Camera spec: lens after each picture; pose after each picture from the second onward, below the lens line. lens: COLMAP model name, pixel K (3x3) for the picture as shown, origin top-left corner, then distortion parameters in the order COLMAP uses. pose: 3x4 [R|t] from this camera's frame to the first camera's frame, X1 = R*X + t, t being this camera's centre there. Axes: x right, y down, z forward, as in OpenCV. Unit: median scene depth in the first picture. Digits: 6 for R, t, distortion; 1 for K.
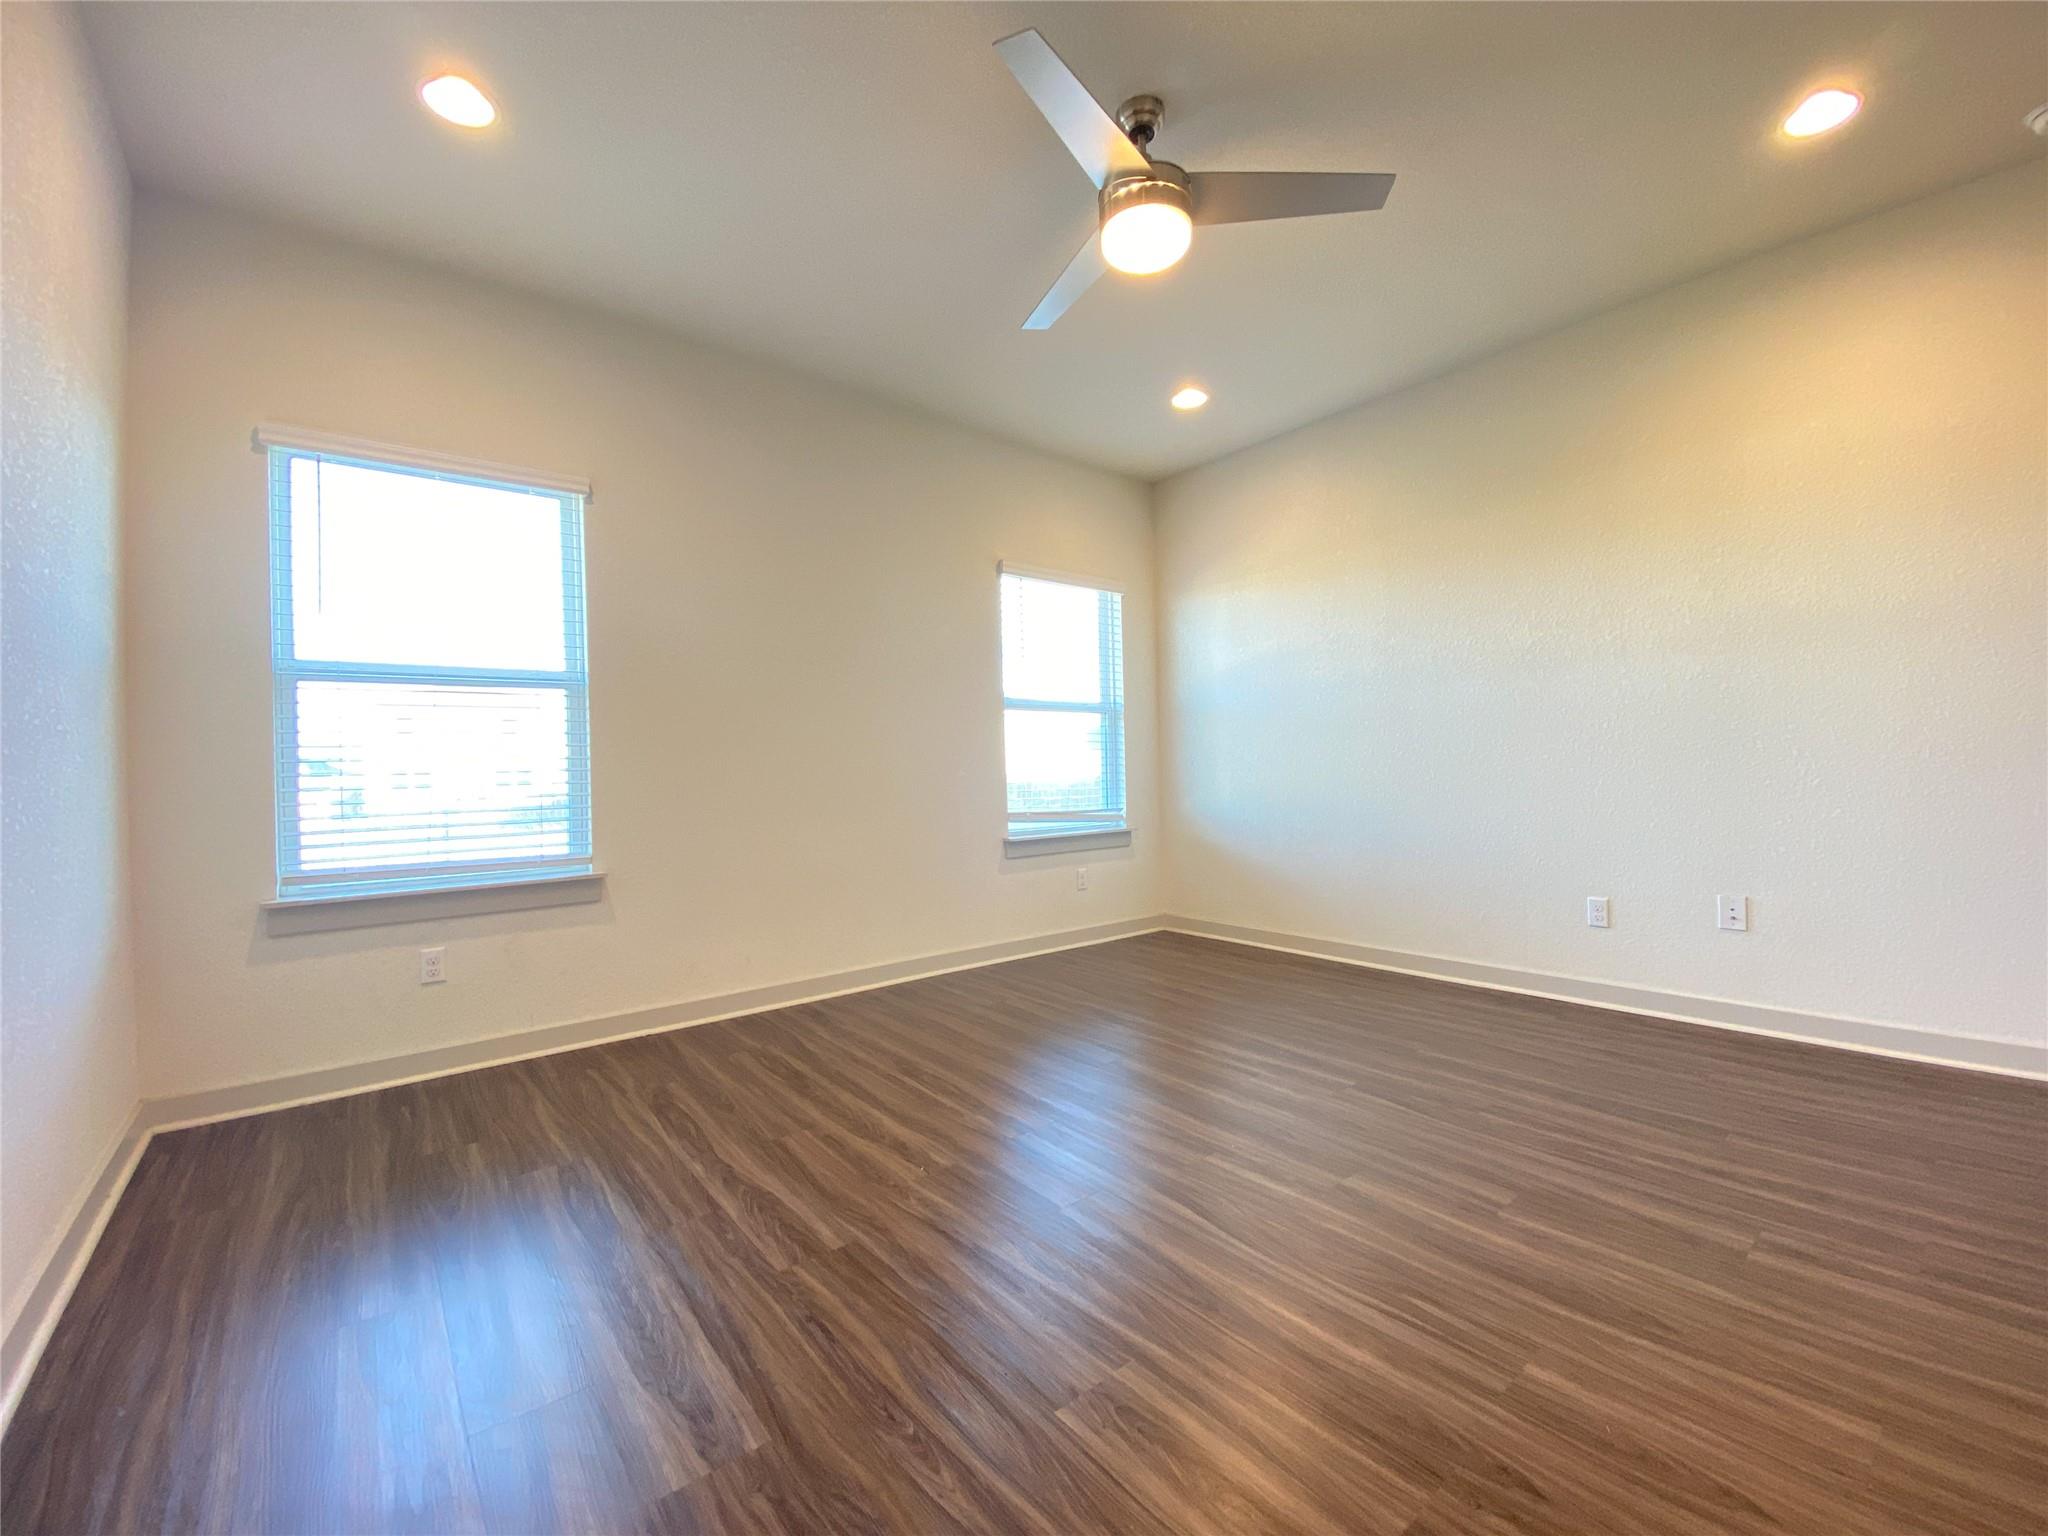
lens RADIAL K [[827.0, 0, 1024.0], [0, 827.0, 768.0], [0, 0, 1]] dist [0.034361, -0.018437]
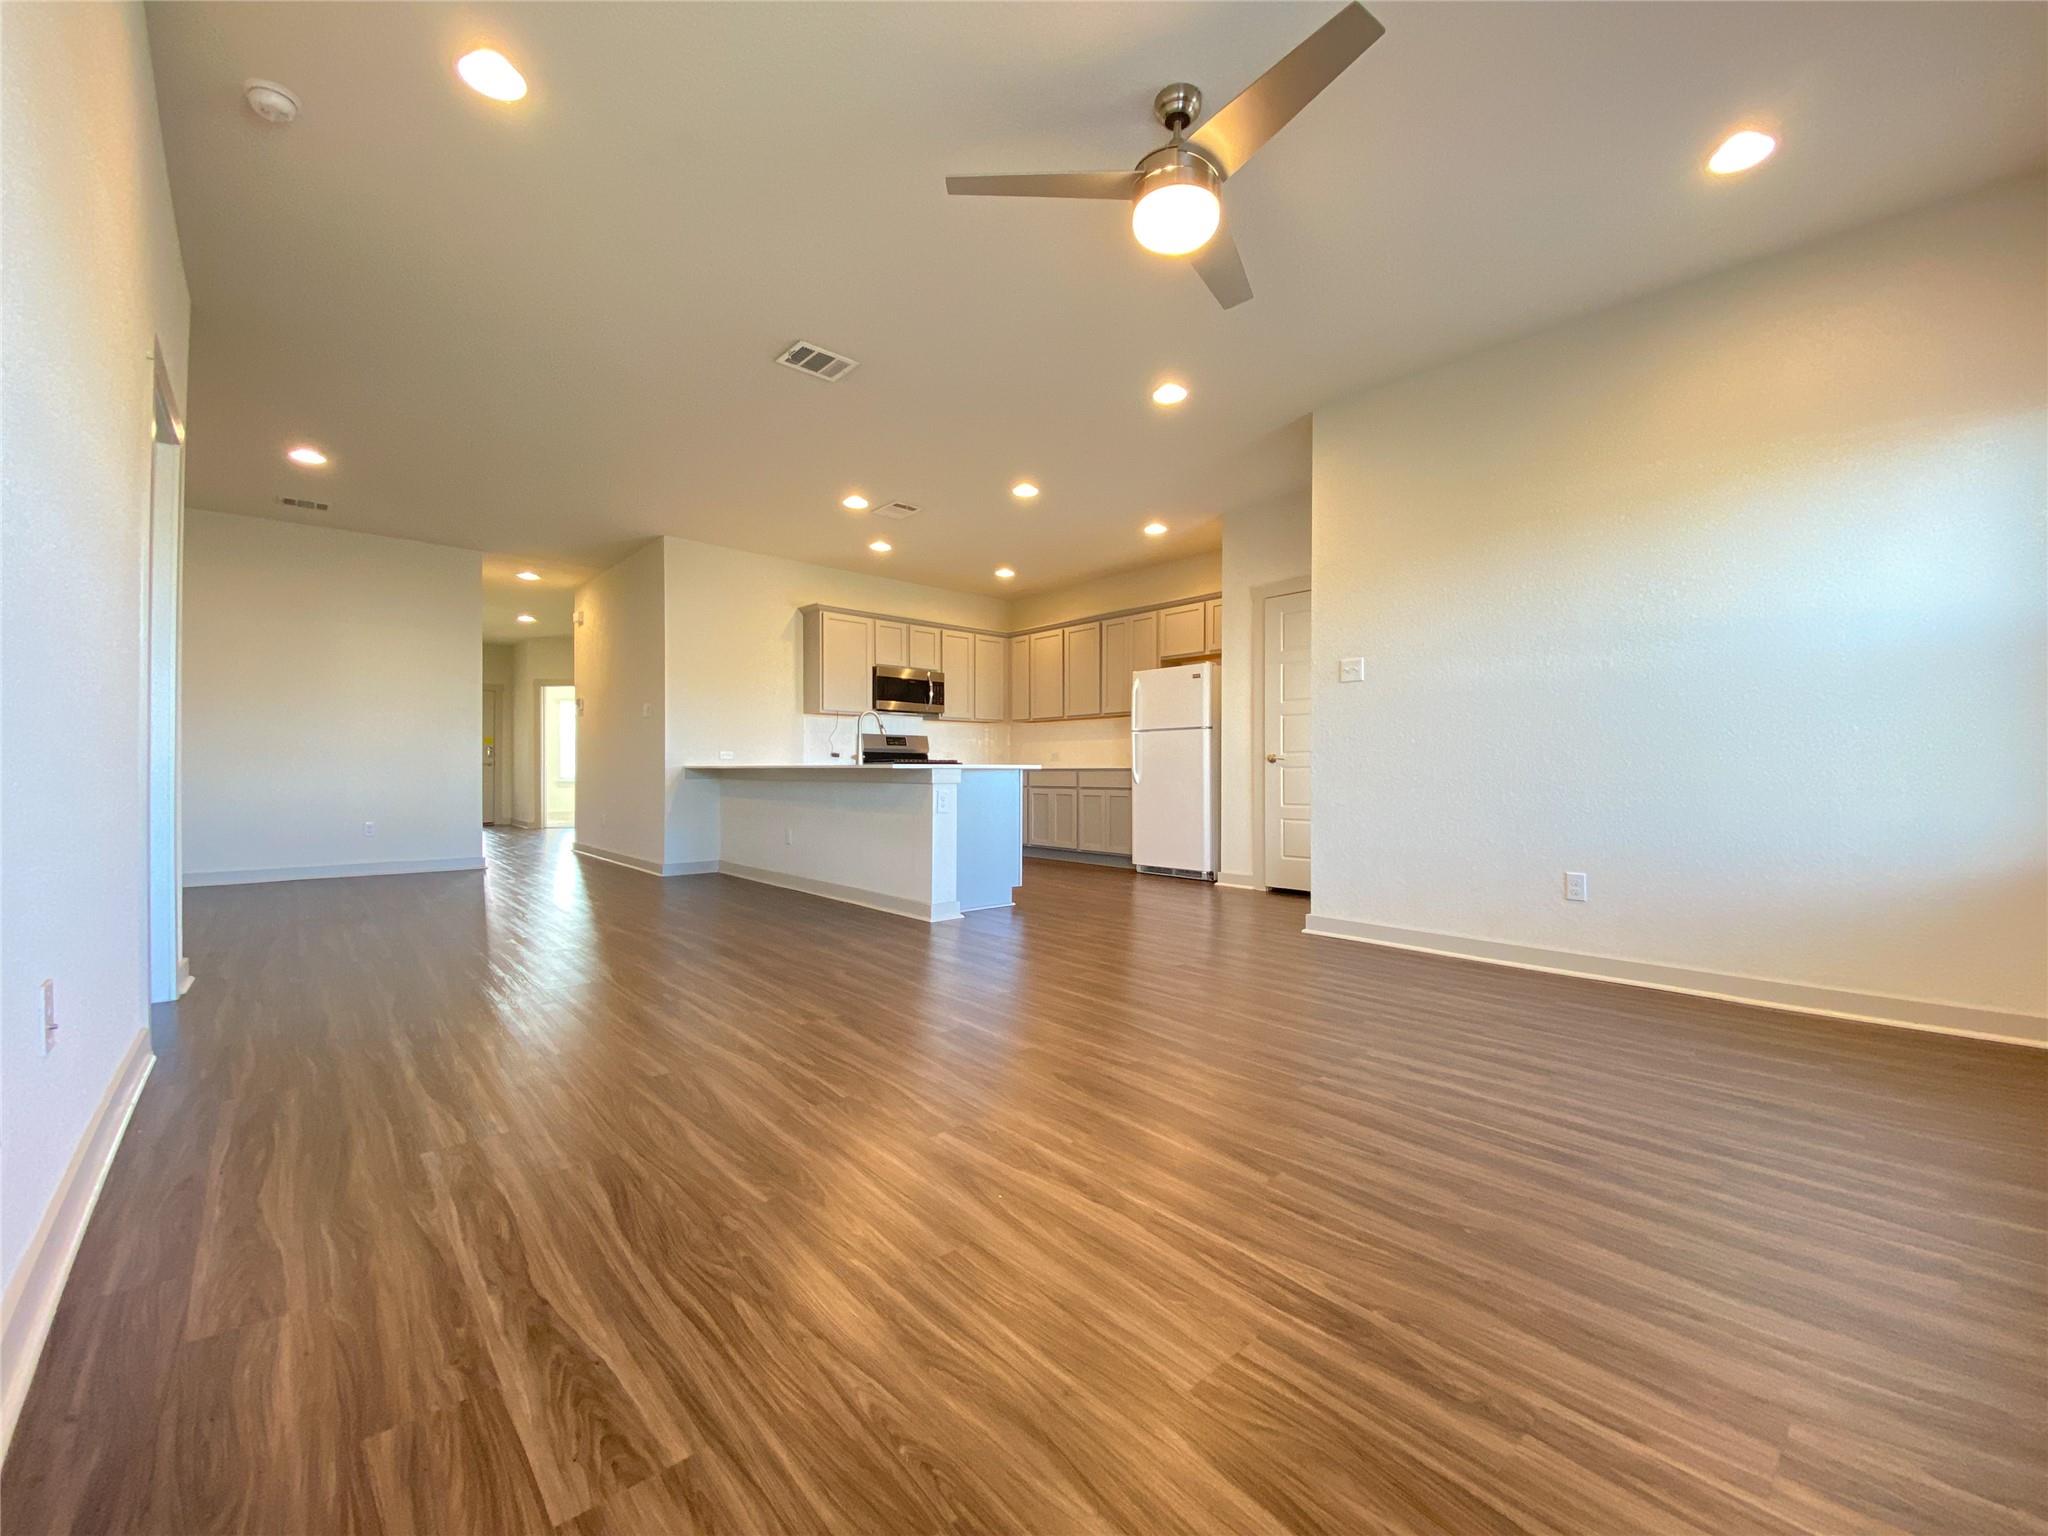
lens RADIAL K [[798.8, 0, 1019.7], [0, 798.8, 773.3], [0, 0, 1]] dist [-0.021484, 0.000149]
pose [[-0.999291, 0.018540, -0.032756, 0.414077], [0.018540, 0.999828, 0.000309, 0.061497], [0.032756, -0.000299, -0.999463, 2.100045]]
